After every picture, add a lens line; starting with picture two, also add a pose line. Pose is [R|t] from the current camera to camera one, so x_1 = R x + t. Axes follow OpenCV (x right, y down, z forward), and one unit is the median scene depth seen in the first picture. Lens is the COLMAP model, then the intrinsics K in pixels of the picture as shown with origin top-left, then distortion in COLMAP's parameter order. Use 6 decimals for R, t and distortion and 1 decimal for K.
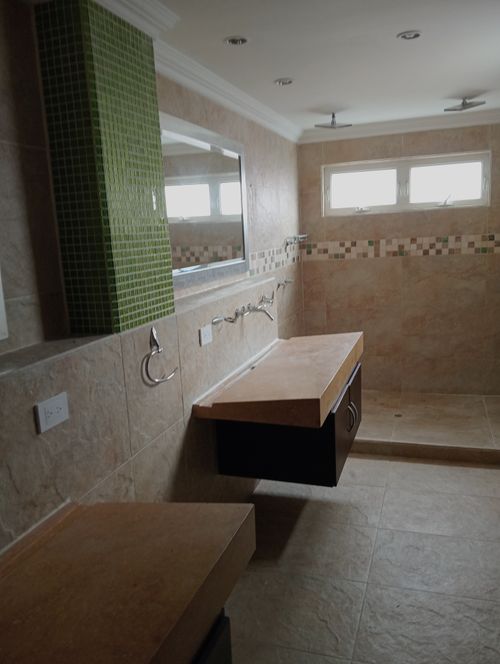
lens RADIAL K [[542.5, 0, 250.4], [0, 542.5, 326.2], [0, 0, 1]] dist [0.003354, -0.051690]
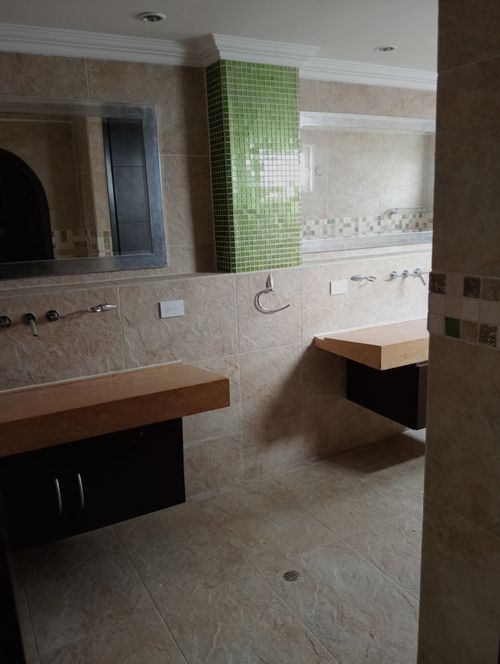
lens RADIAL K [[542.5, 0, 253.0], [0, 542.5, 336.7], [0, 0, 1]] dist [0.003354, -0.051690]
pose [[0.729132, 0.179705, -0.660358, 0.853838], [-0.122728, 0.983601, 0.132161, -0.019218], [0.673279, -0.015319, 0.739230, -0.133448]]
